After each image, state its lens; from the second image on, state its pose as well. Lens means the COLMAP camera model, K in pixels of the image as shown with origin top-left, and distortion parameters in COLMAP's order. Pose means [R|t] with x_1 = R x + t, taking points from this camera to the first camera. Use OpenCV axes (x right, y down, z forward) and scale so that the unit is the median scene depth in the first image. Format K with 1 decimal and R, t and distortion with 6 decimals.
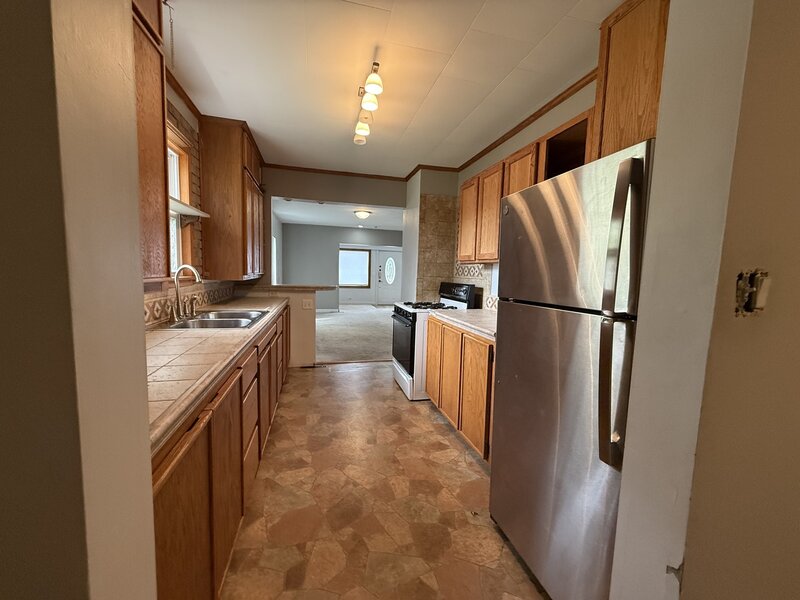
lens RADIAL K [[318.8, 0, 400.0], [0, 318.8, 300.0], [0, 0, 1]] dist [-0.001276, -0.000285]
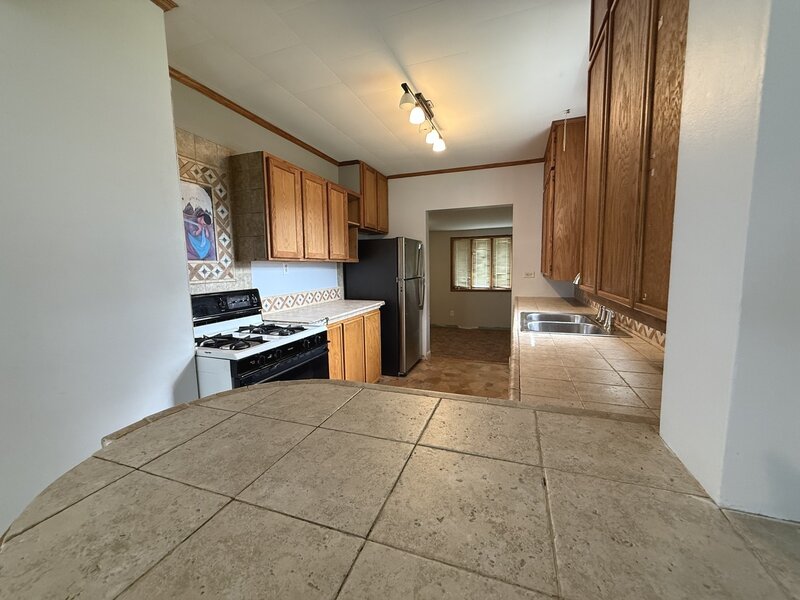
lens RADIAL K [[318.8, 0, 400.0], [0, 318.8, 300.0], [0, 0, 1]] dist [-0.001276, -0.000285]
pose [[-0.823176, -0.069773, 0.563483, -0.413984], [0.049649, 0.979774, 0.193851, -0.129338], [-0.565611, 0.187550, -0.803062, 1.216707]]
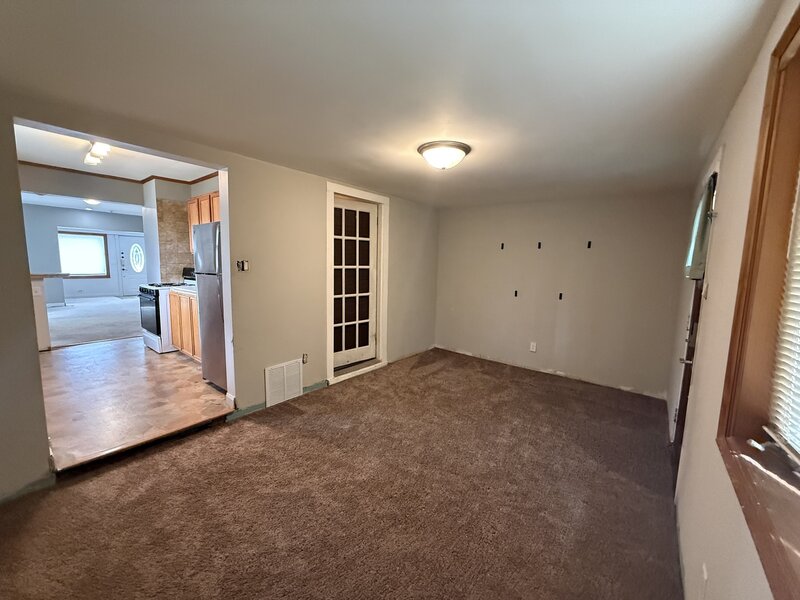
lens RADIAL K [[318.8, 0, 400.0], [0, 318.8, 300.0], [0, 0, 1]] dist [-0.001276, -0.000285]
pose [[0.797505, -0.081648, 0.597762, 0.047255], [0.055469, 0.996527, 0.062112, 0.048105], [-0.600757, -0.016377, 0.799264, -0.621627]]
